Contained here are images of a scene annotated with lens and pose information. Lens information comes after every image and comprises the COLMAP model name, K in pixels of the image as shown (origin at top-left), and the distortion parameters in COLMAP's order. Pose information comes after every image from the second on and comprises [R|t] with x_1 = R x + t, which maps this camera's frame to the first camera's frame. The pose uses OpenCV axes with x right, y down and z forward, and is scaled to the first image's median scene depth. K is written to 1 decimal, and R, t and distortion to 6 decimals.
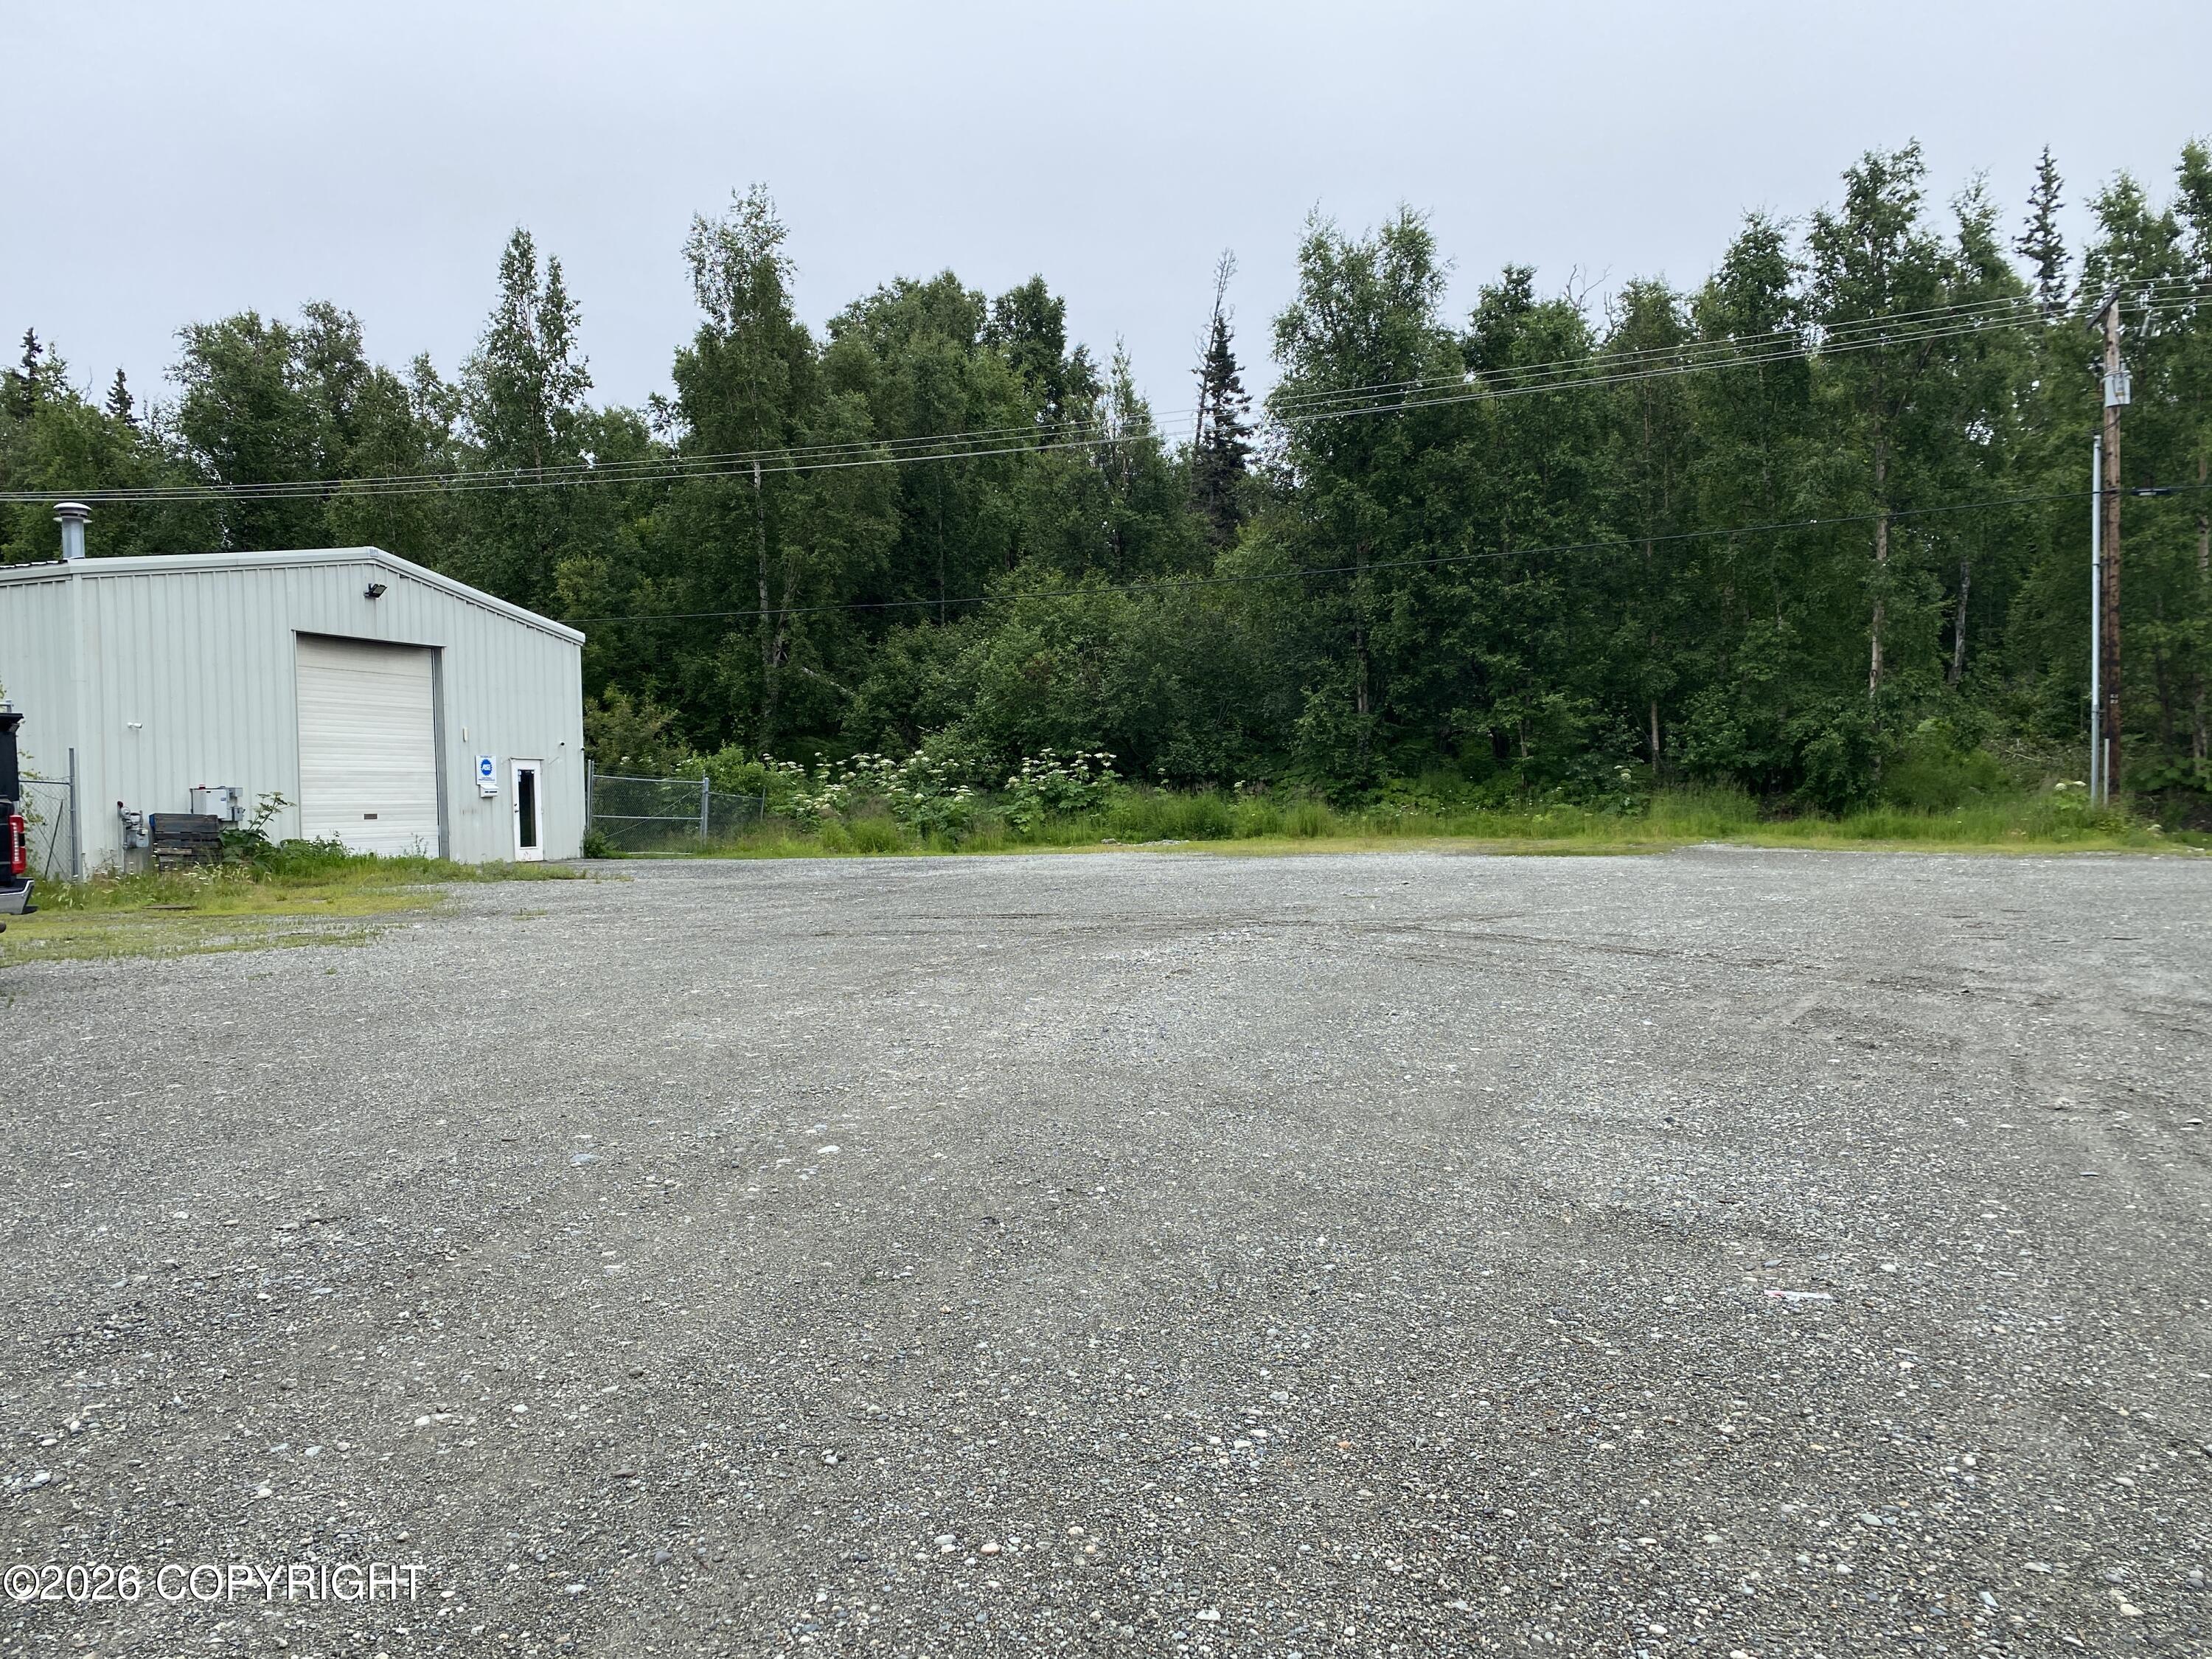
lens RADIAL K [[1648.5, 0, 1106.0], [0, 1648.5, 829.5], [0, 0, 1]] dist [0.023295, -0.040665]
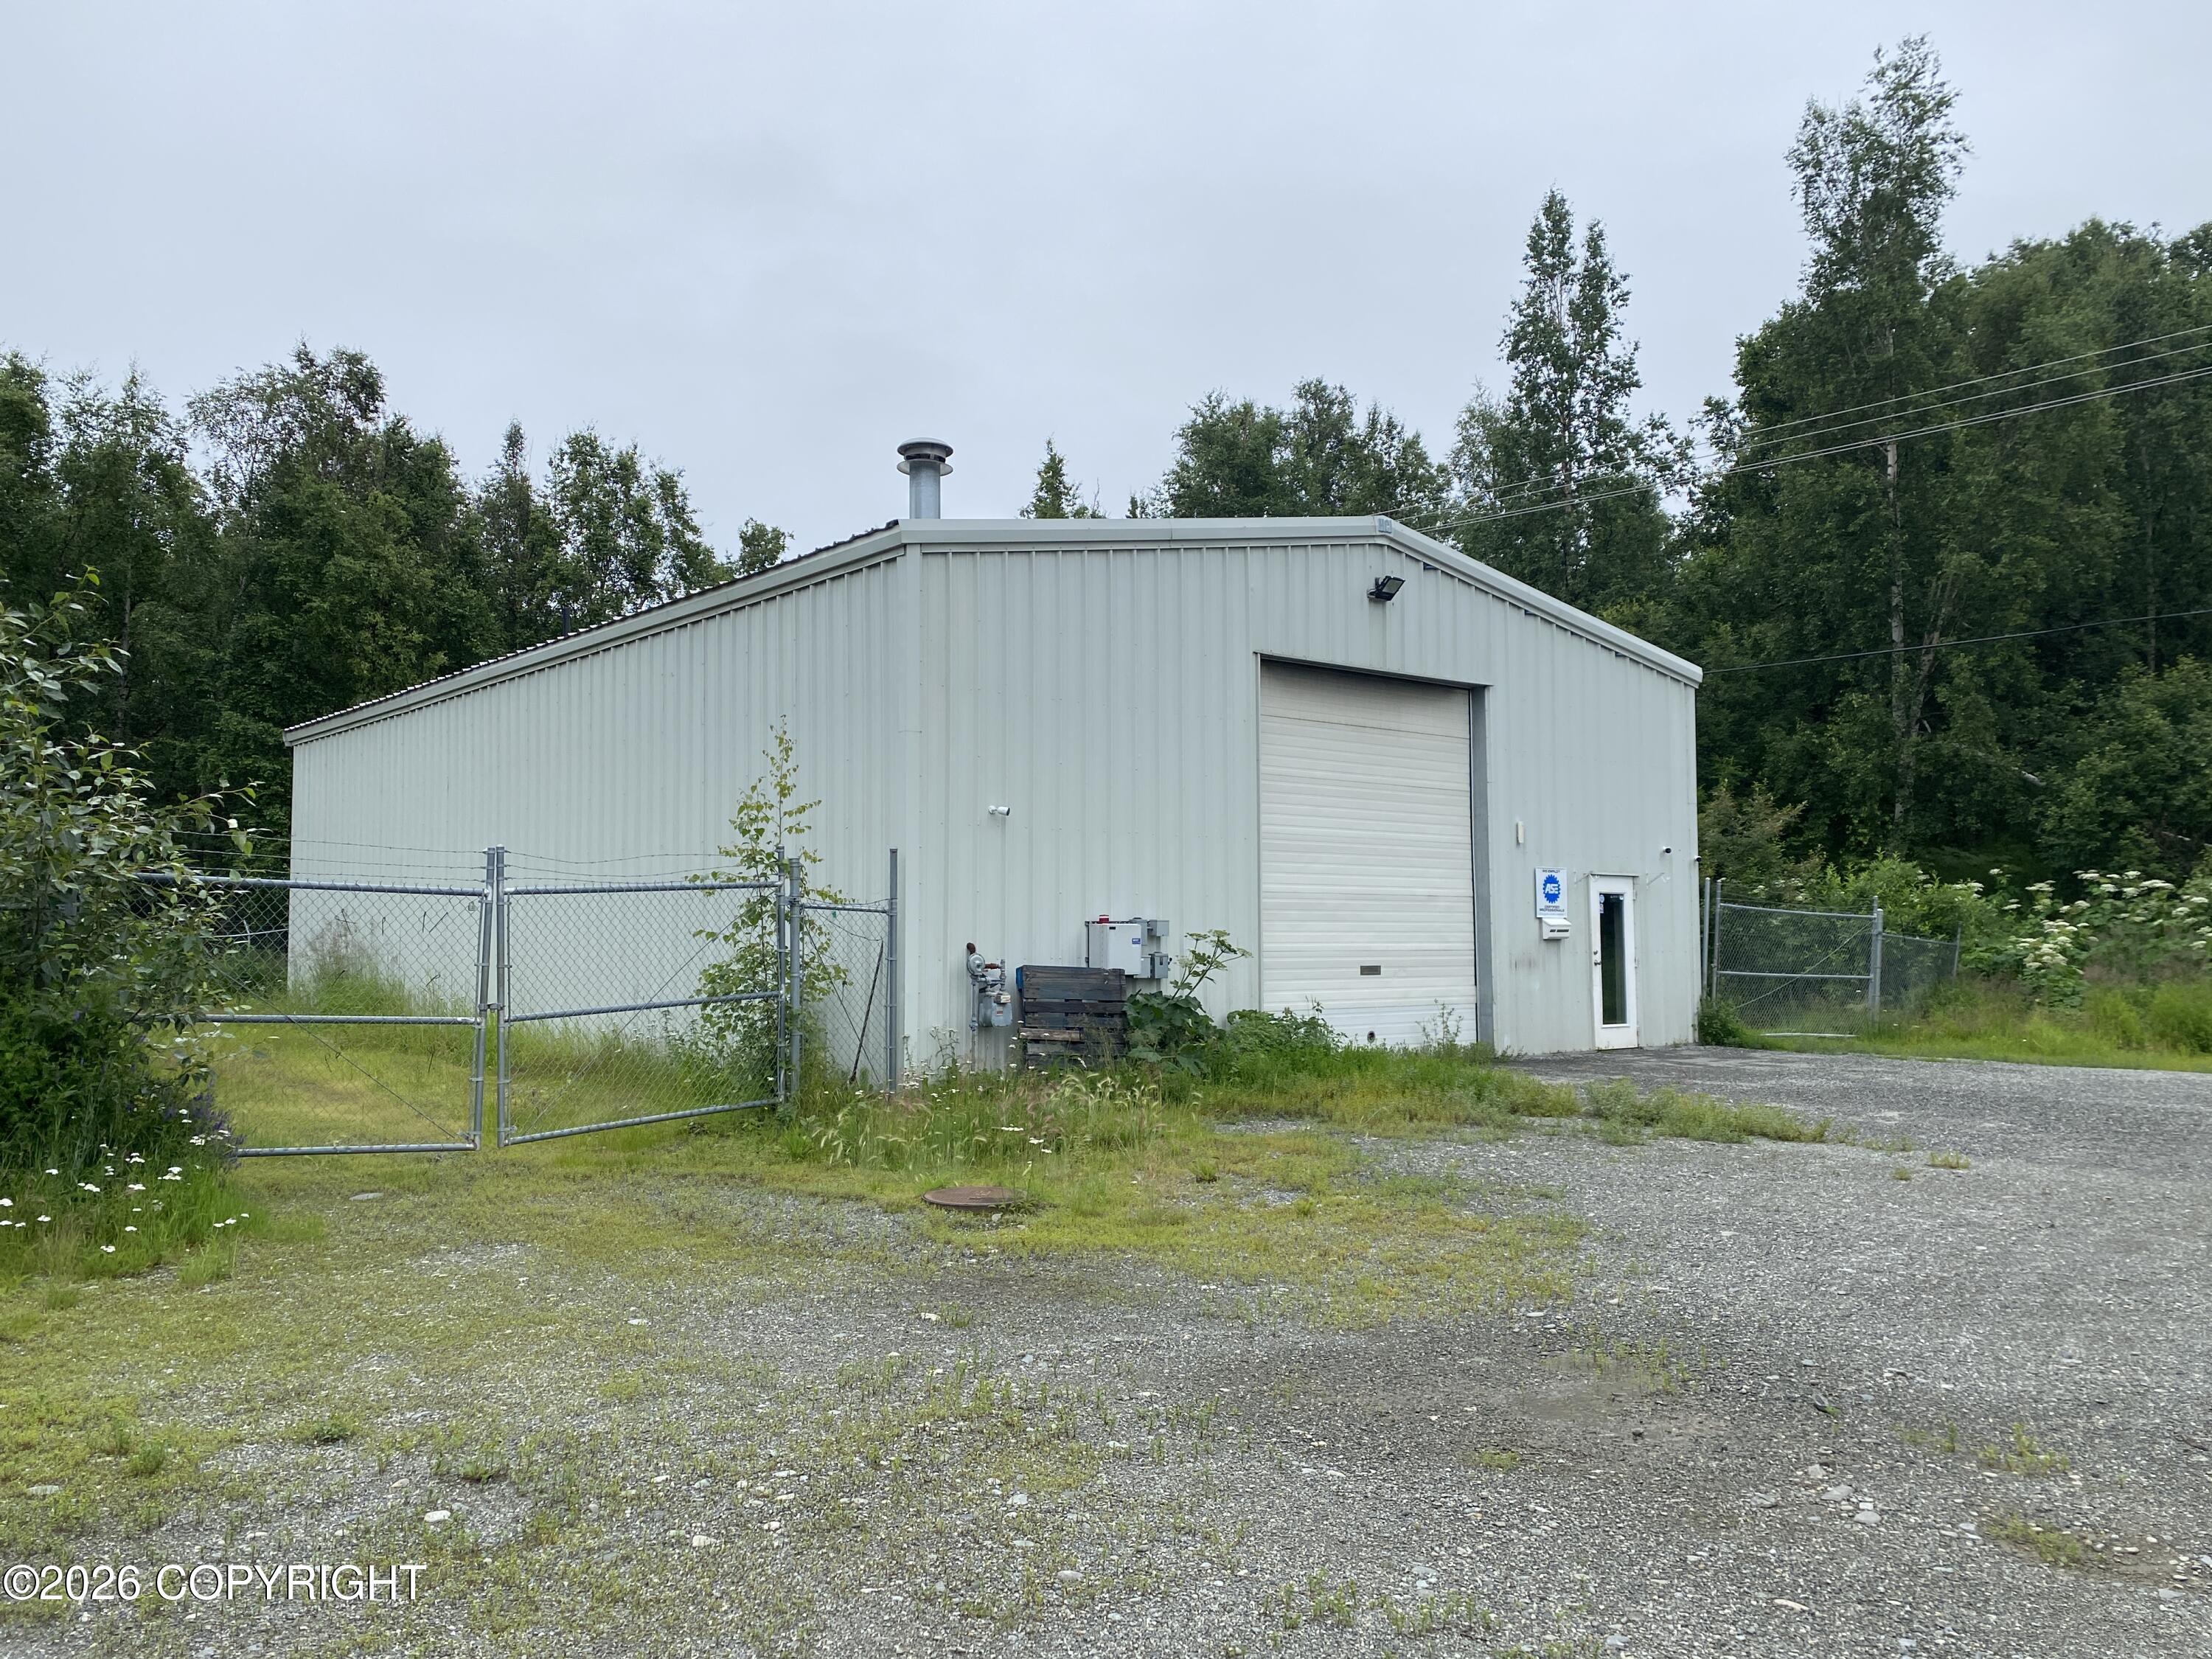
lens RADIAL K [[1572.9, 0, 1106.0], [0, 1572.9, 829.5], [0, 0, 1]] dist [0.234151, -0.496868]
pose [[0.844251, -0.008515, -0.535880, -0.163647], [-0.030277, 0.997519, -0.063551, -0.014198], [0.535092, 0.069878, 0.841899, 0.348248]]
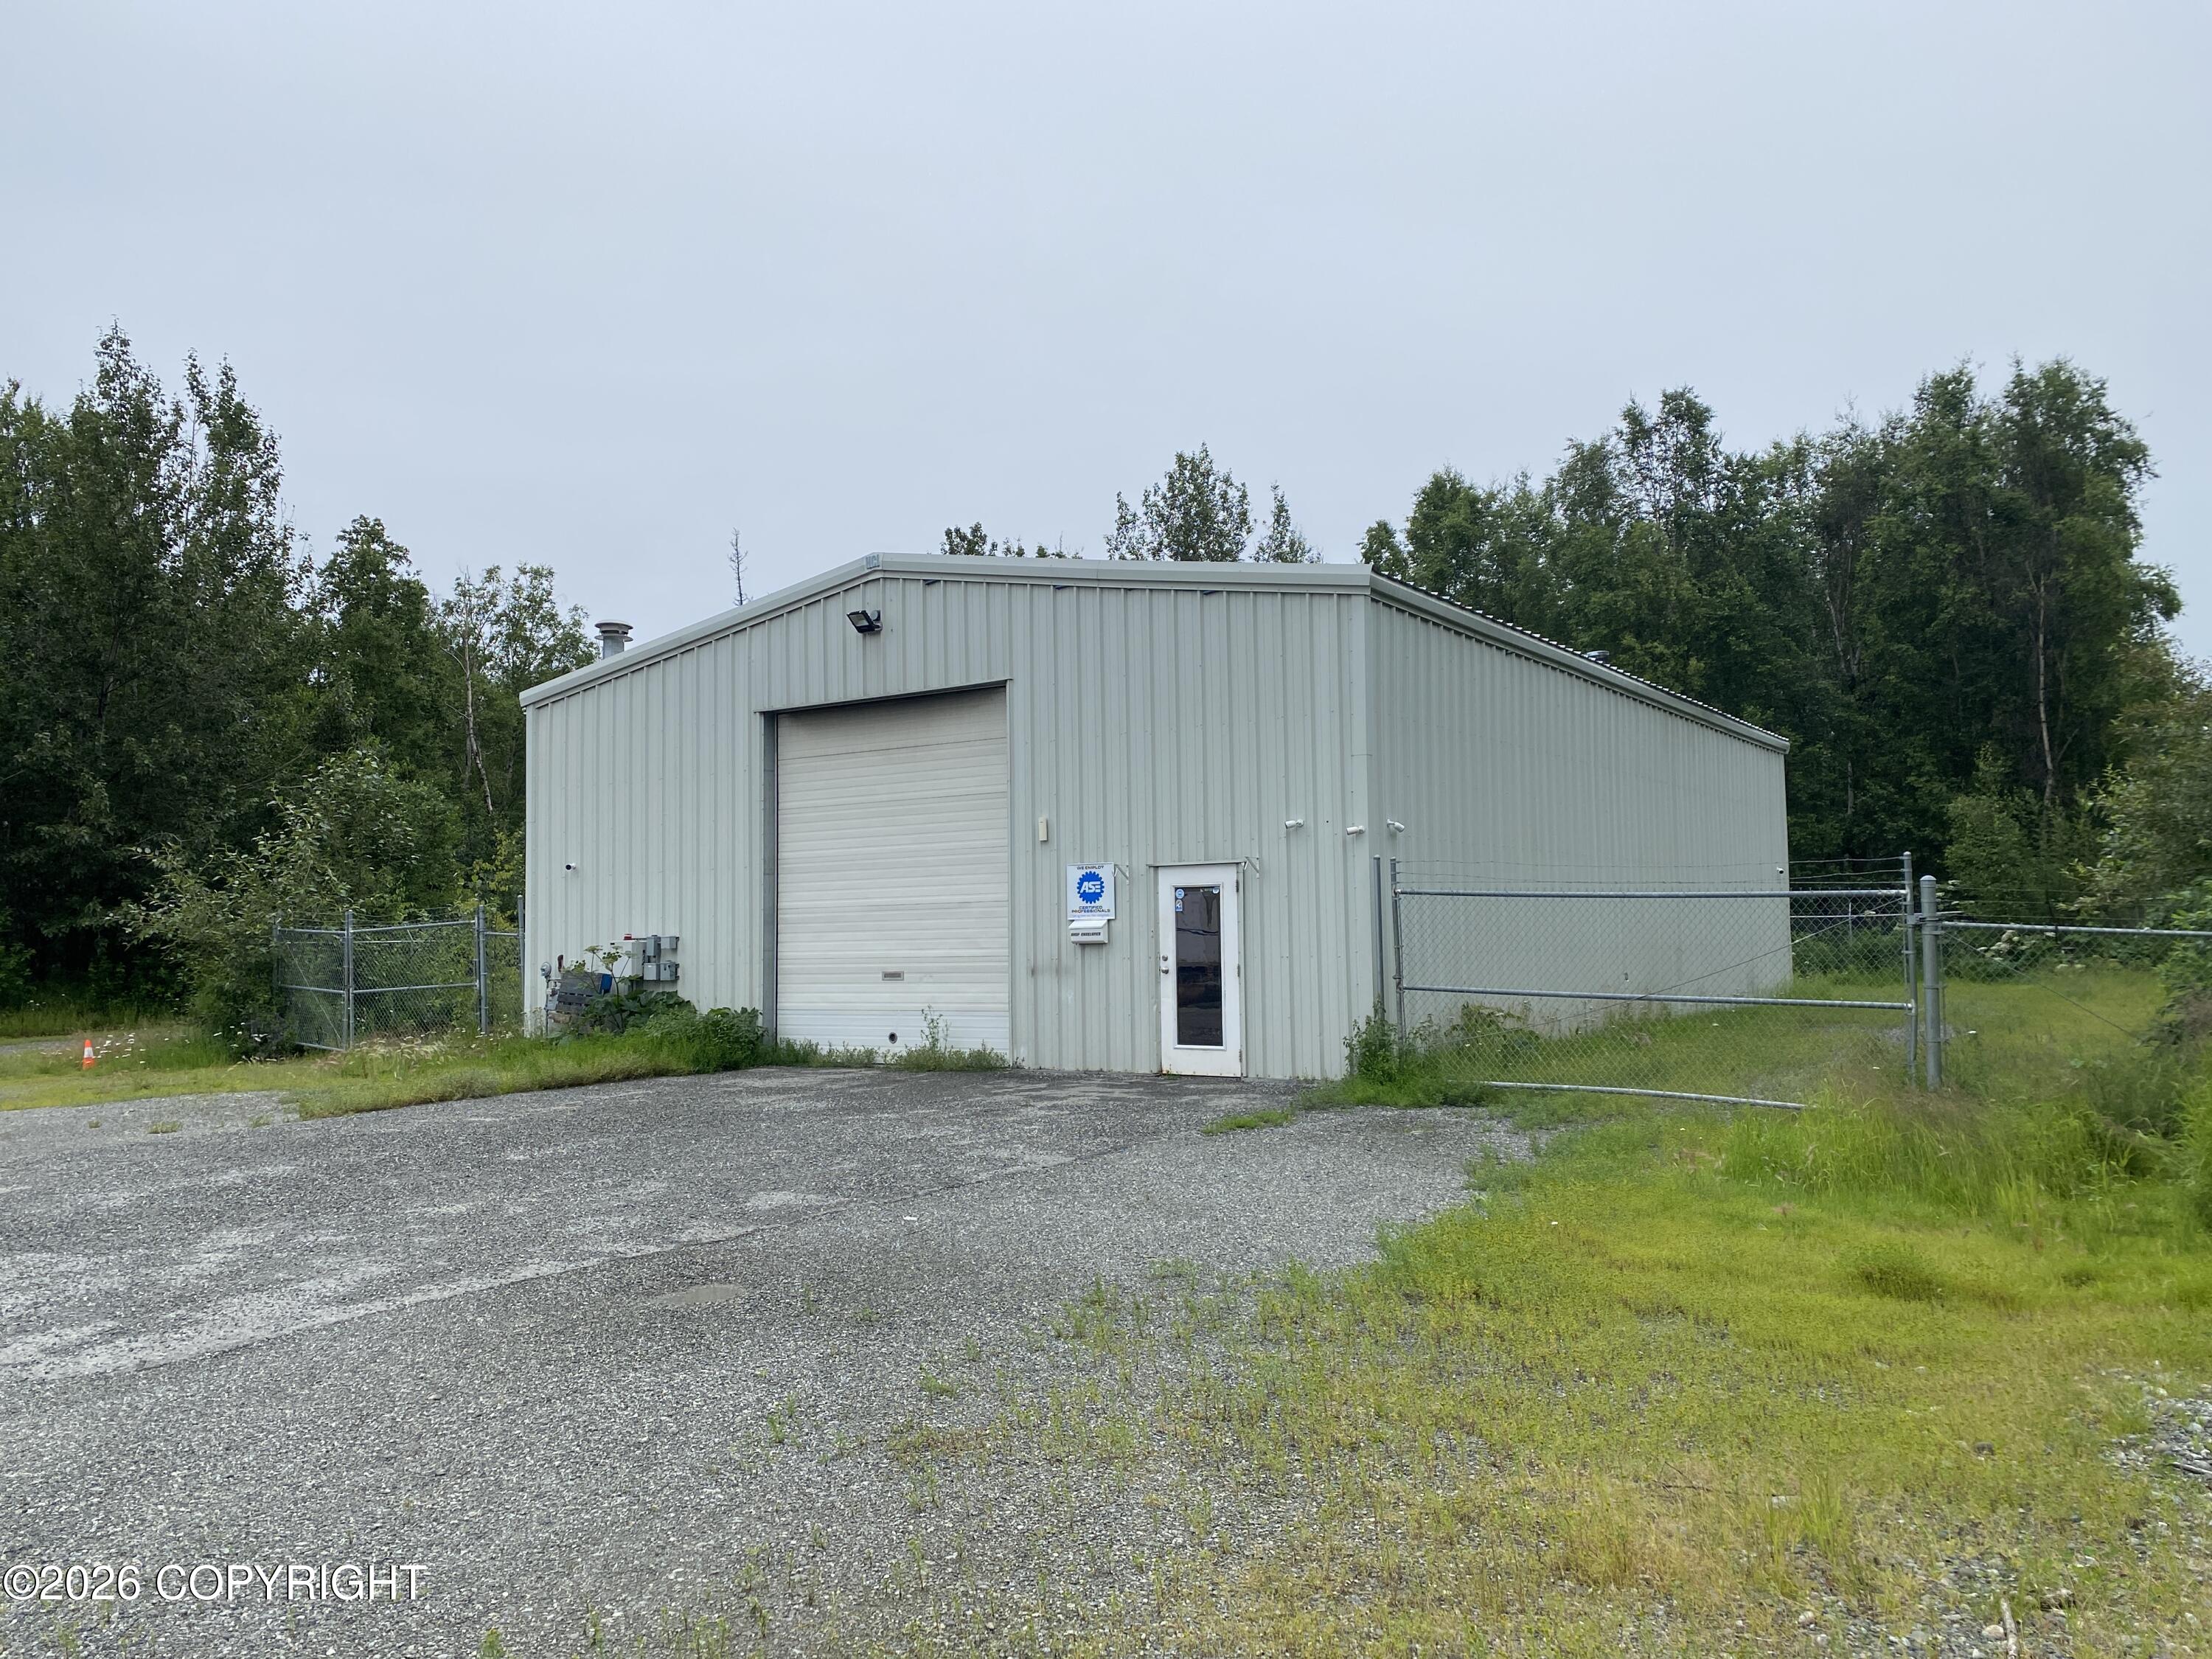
lens RADIAL K [[1648.5, 0, 1106.0], [0, 1648.5, 829.5], [0, 0, 1]] dist [0.023295, -0.040665]
pose [[-0.281948, -0.033567, -0.958842, 0.102459], [0.008137, 0.999268, -0.037375, -0.029244], [0.959395, -0.018340, -0.281469, 0.929009]]
